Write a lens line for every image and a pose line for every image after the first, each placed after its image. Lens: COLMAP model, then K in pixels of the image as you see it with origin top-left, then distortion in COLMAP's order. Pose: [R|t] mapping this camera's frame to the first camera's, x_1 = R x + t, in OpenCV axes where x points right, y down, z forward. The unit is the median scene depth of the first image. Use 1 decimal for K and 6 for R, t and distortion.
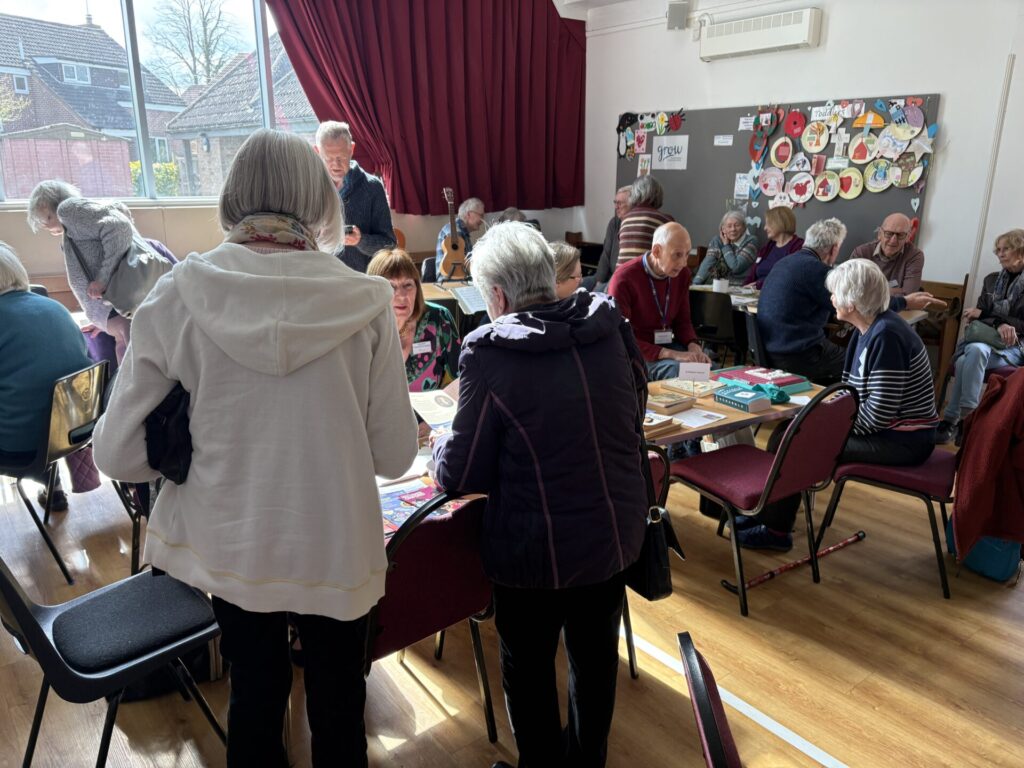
lens RADIAL K [[792.3, 0, 512.8], [0, 792.3, 384.9], [0, 0, 1]] dist [0.041725, -0.018429]
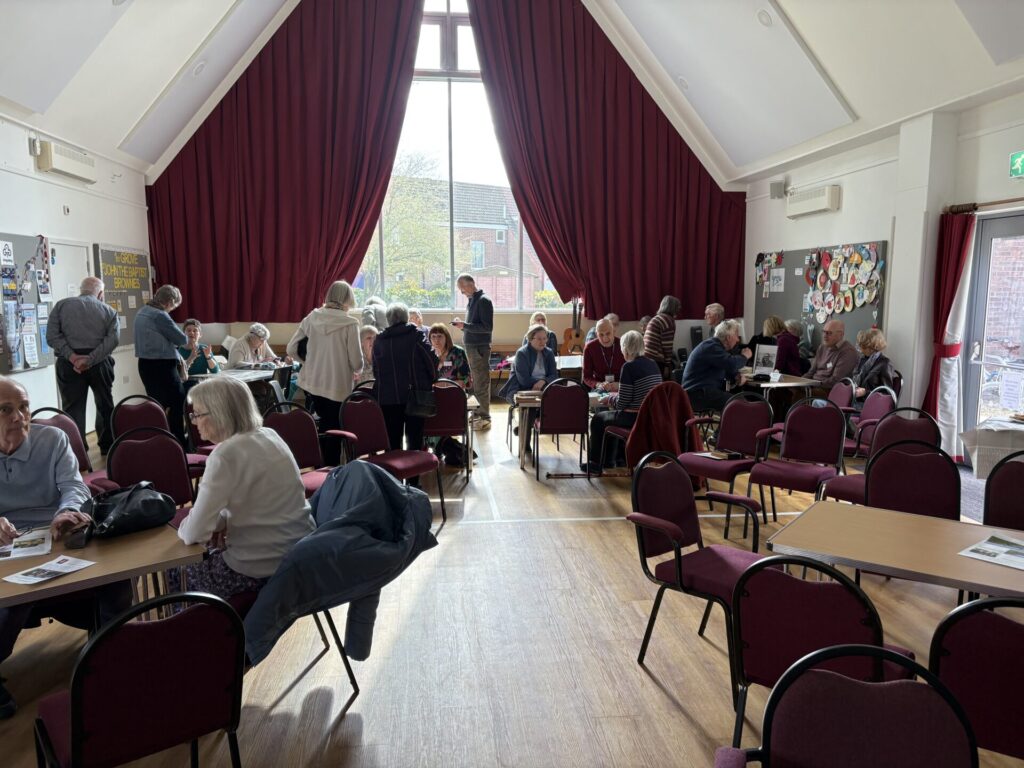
lens RADIAL K [[792.3, 0, 513.2], [0, 792.3, 385.1], [0, 0, 1]] dist [0.041725, -0.018429]
pose [[0.855119, 0.059598, -0.514995, 0.633346], [-0.138255, 0.983611, -0.115735, 0.137541], [0.499657, 0.170168, 0.849344, -0.462136]]
